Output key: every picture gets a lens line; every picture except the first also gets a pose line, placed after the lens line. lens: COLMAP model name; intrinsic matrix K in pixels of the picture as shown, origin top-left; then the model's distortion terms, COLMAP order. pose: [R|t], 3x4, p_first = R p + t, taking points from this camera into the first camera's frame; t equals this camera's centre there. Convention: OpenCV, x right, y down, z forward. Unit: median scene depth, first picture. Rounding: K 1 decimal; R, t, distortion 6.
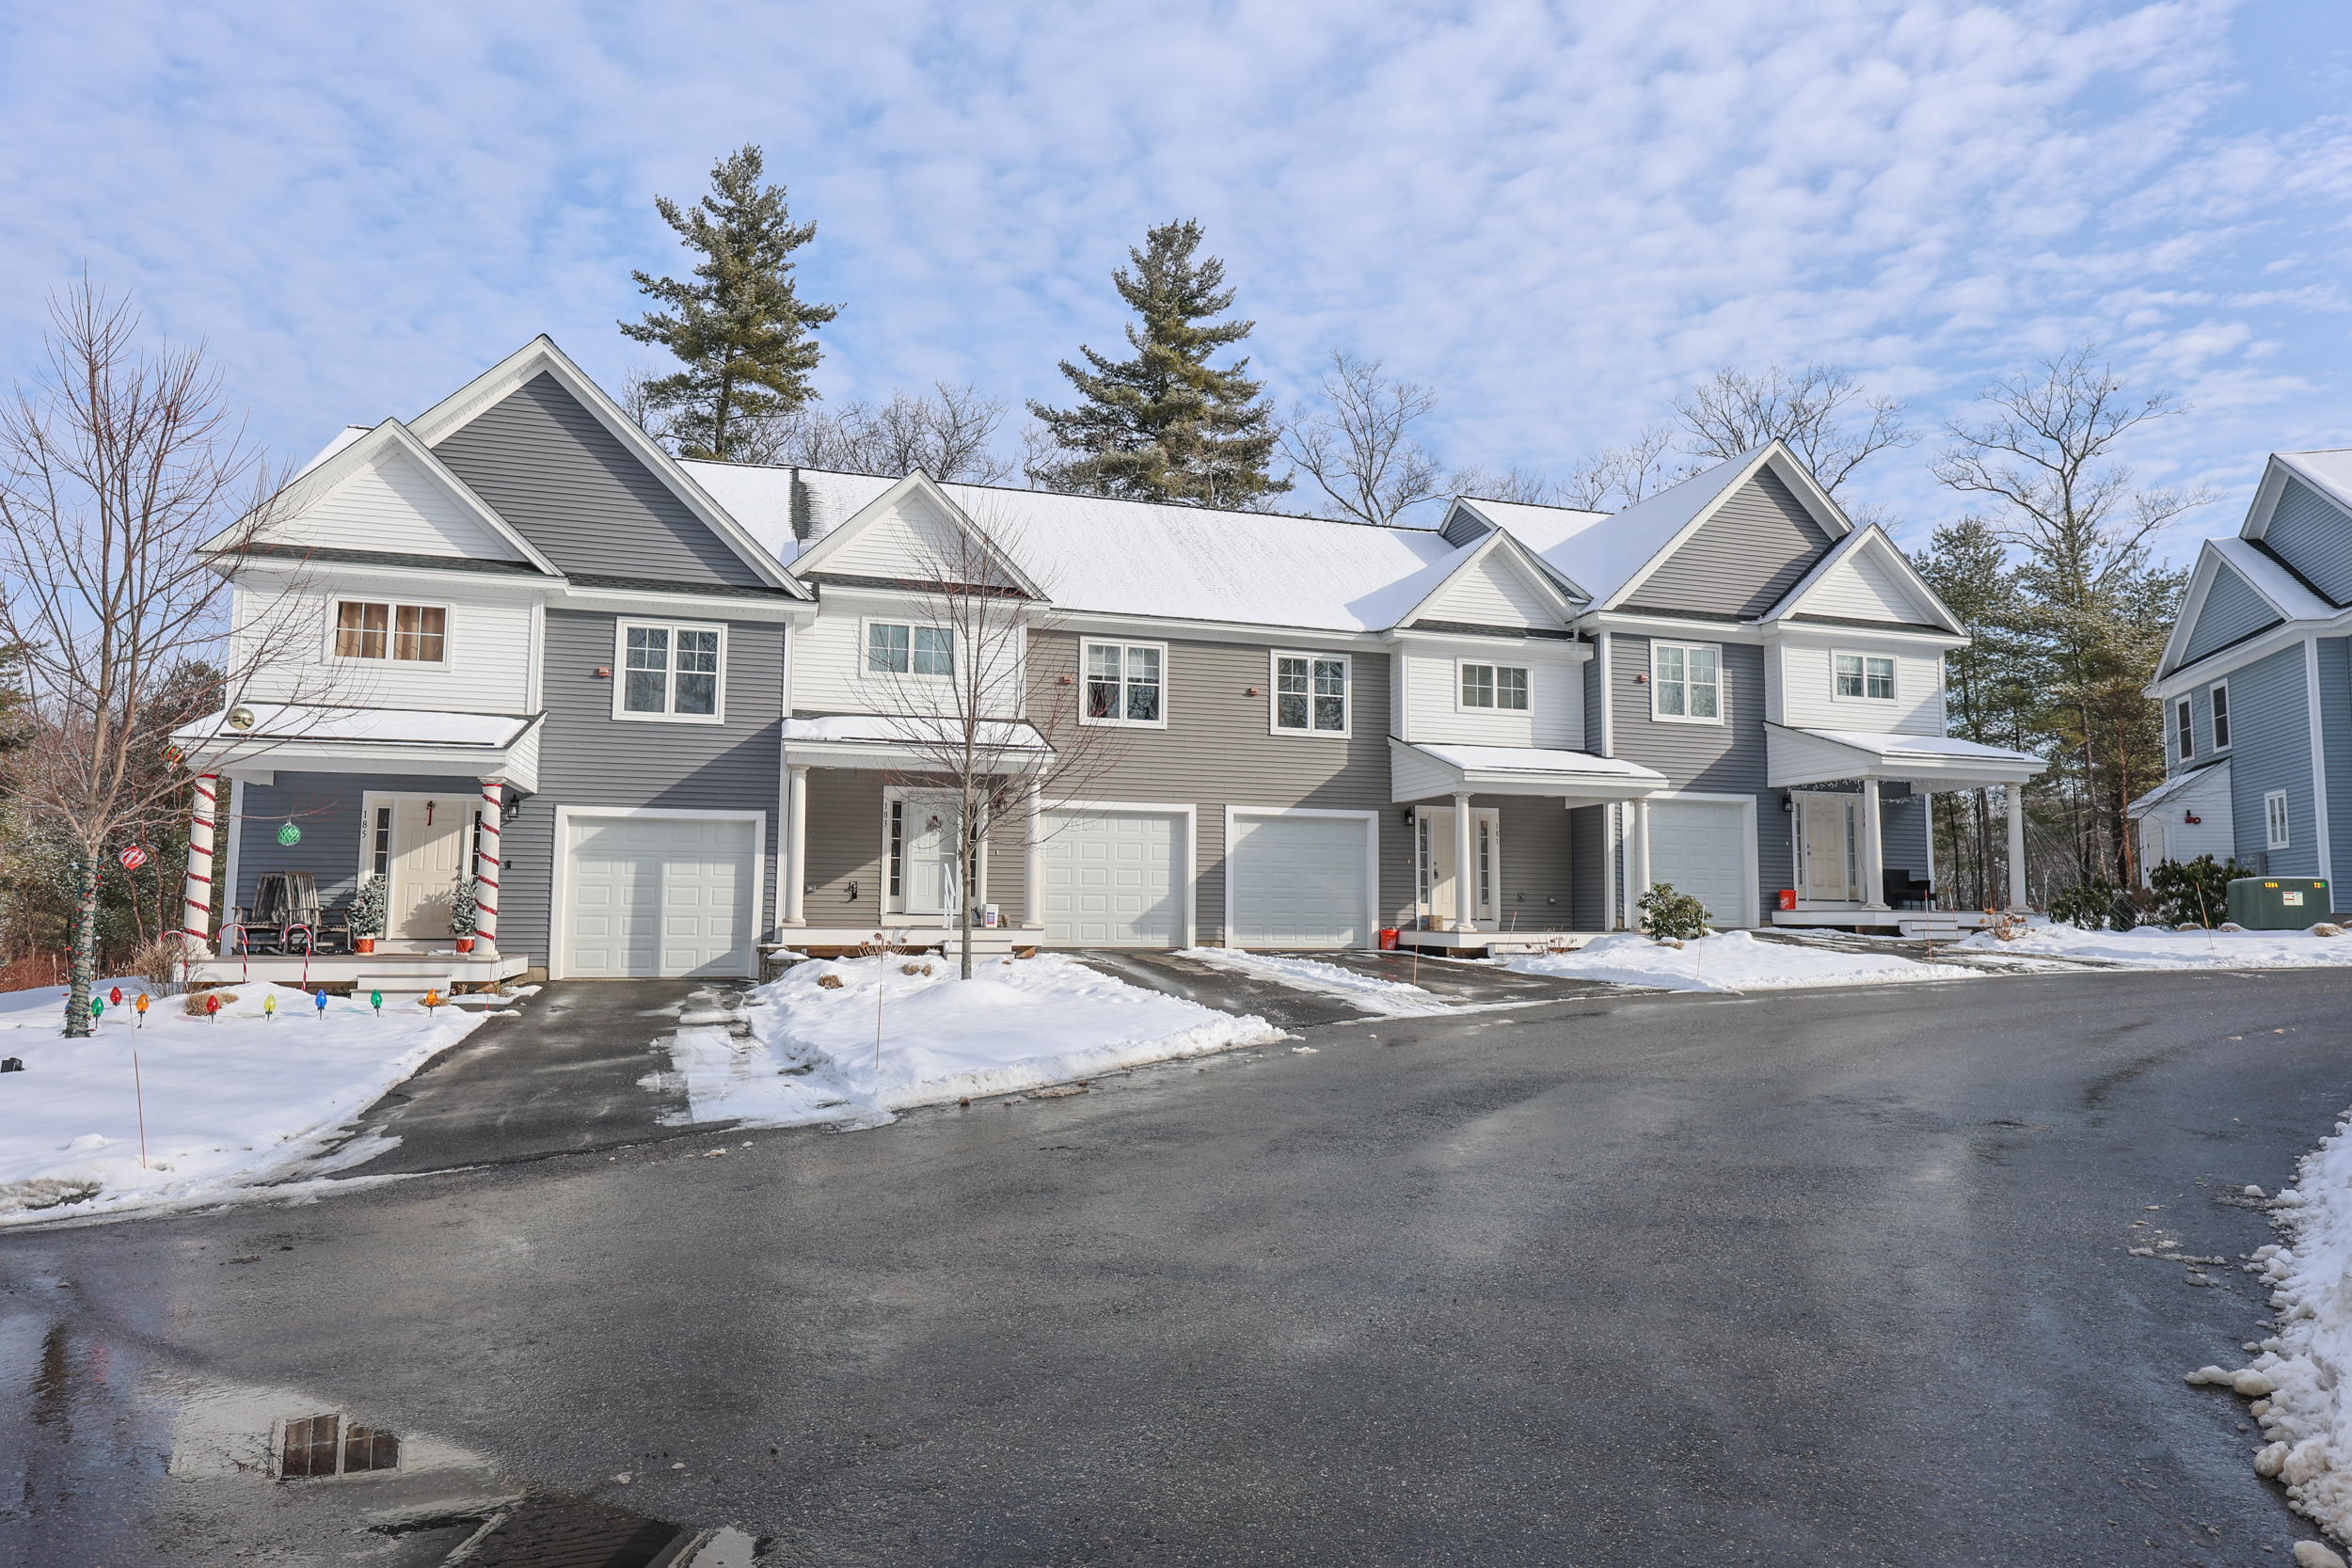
lens RADIAL K [[1376.9, 0, 1176.0], [0, 1376.9, 784.0], [0, 0, 1]] dist [-0.000578, -0.000262]
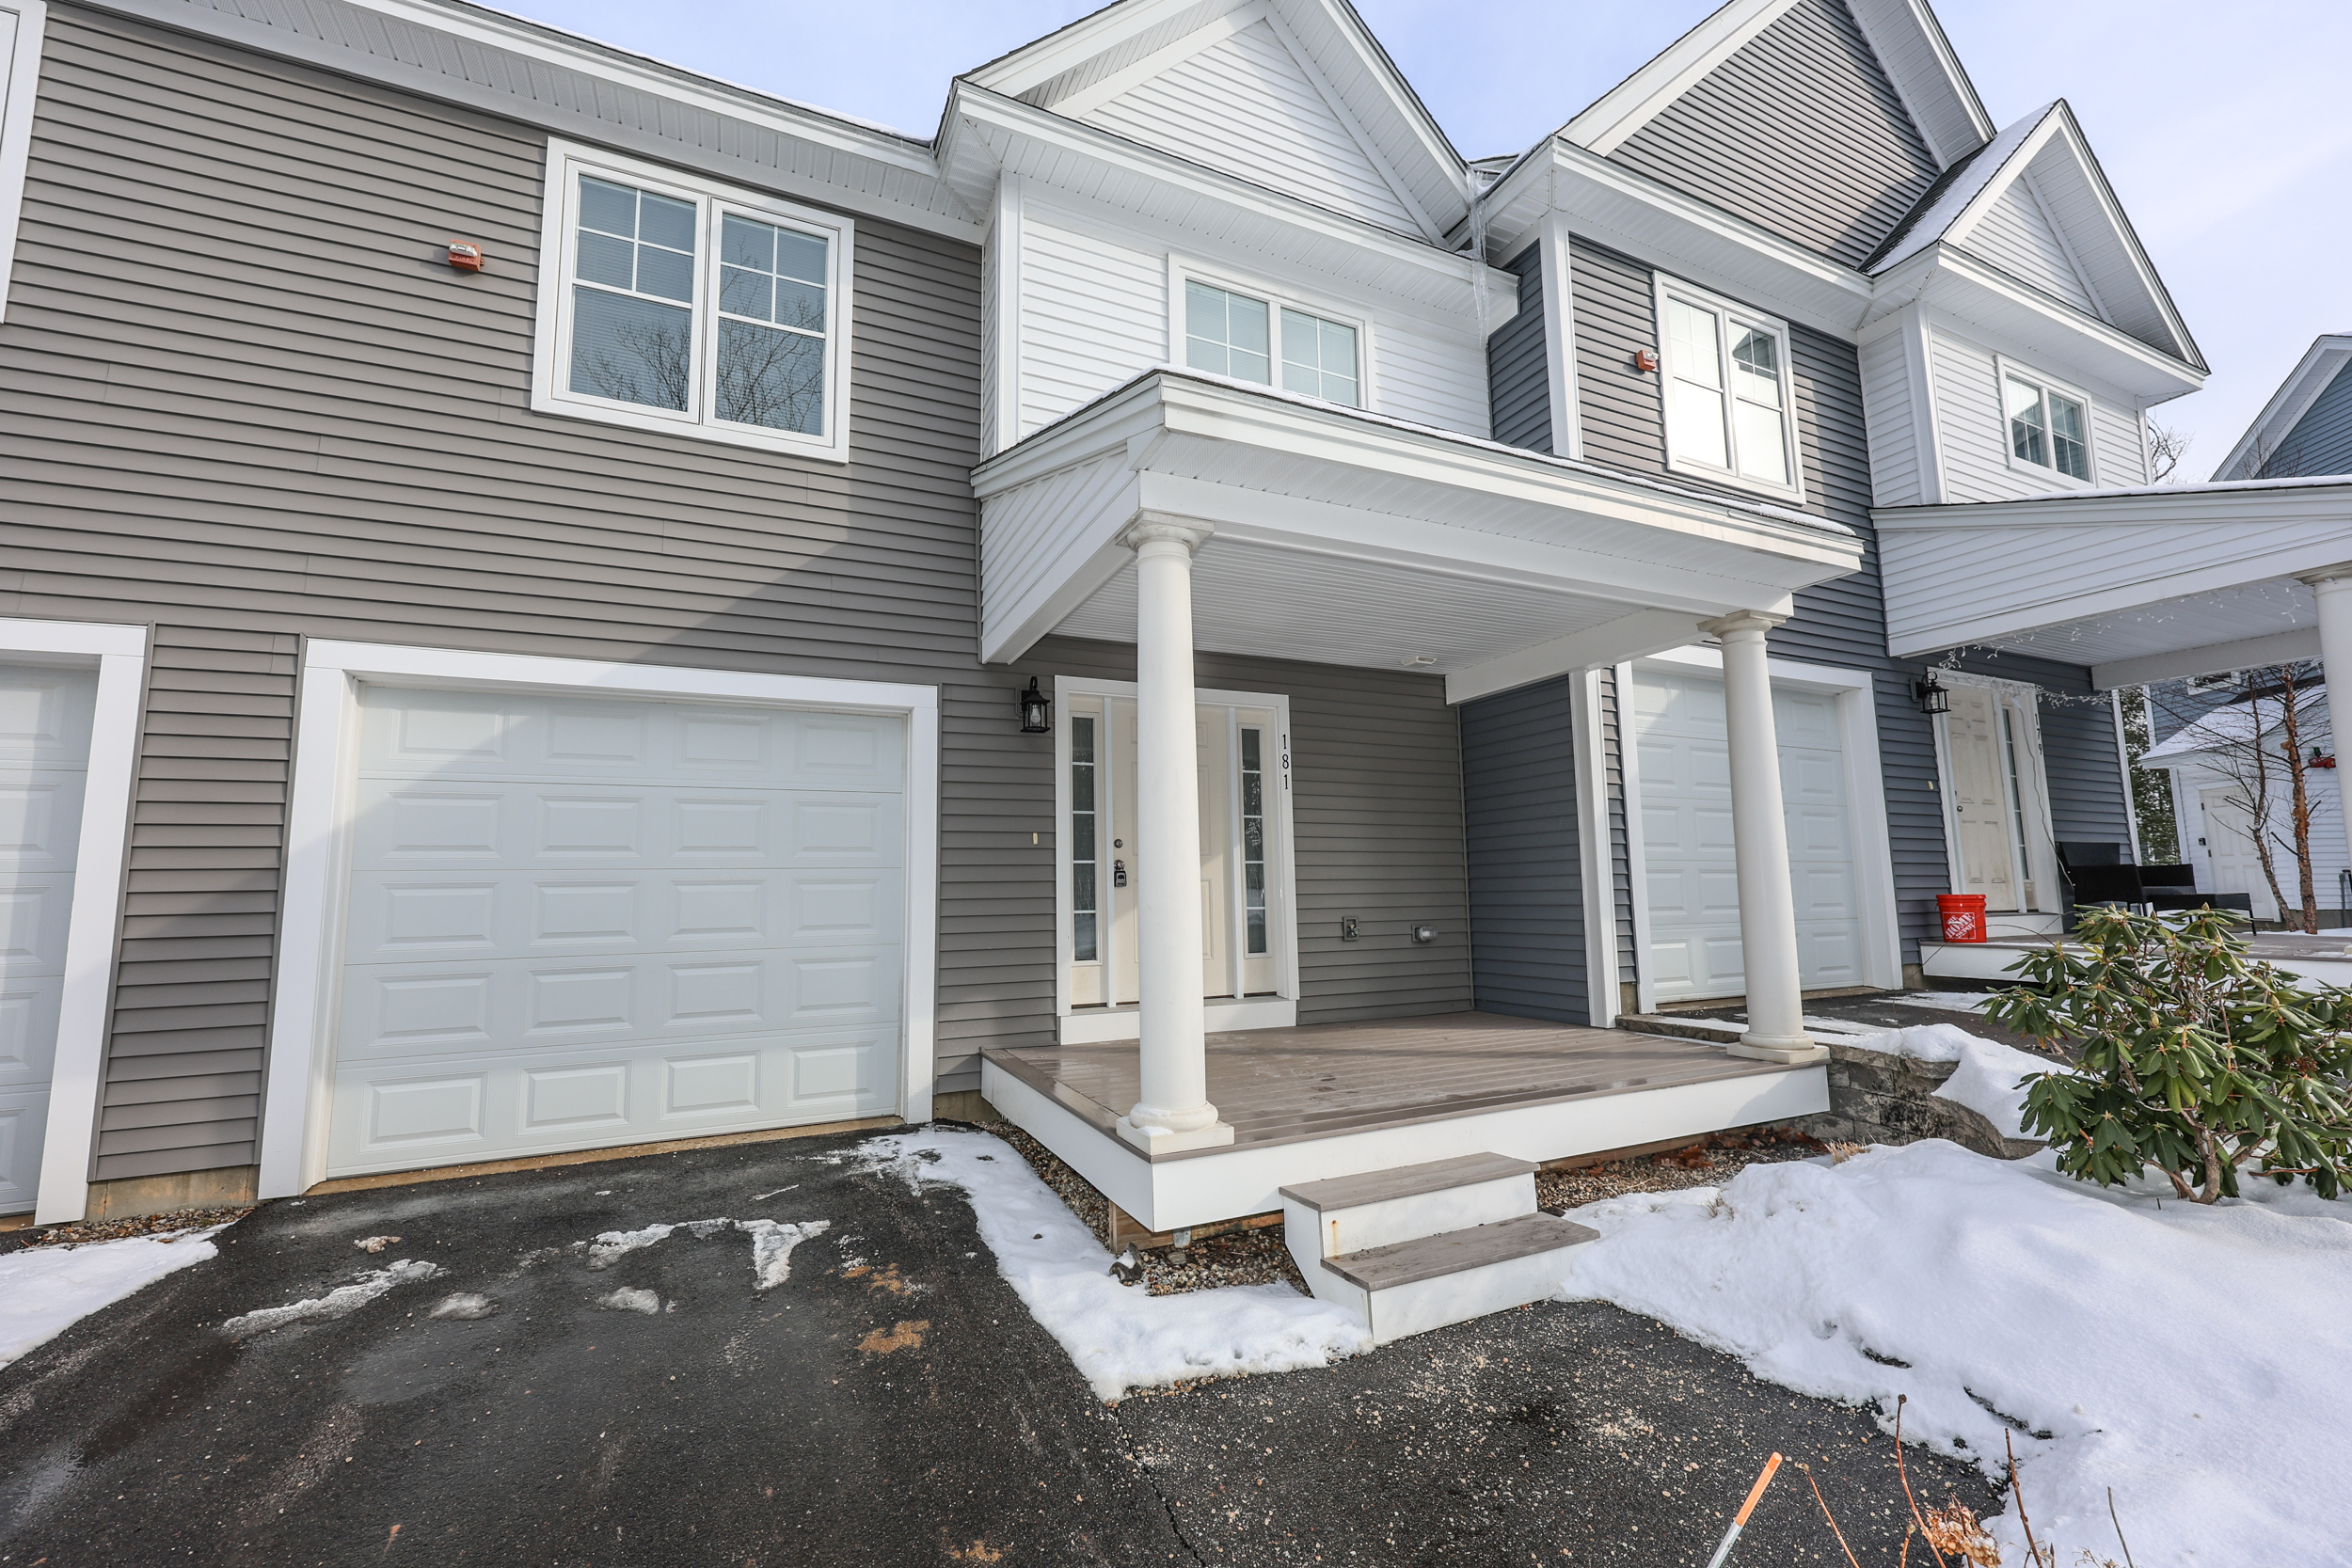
lens RADIAL K [[955.2, 0, 1168.4], [0, 955.2, 786.5], [0, 0, 1]] dist [0.000654, 0.000025]
pose [[0.990784, -0.008917, 0.135156, 0.169348], [0.011025, 0.999829, -0.014856, 0.047161], [-0.135001, 0.016209, 0.990713, 0.760429]]
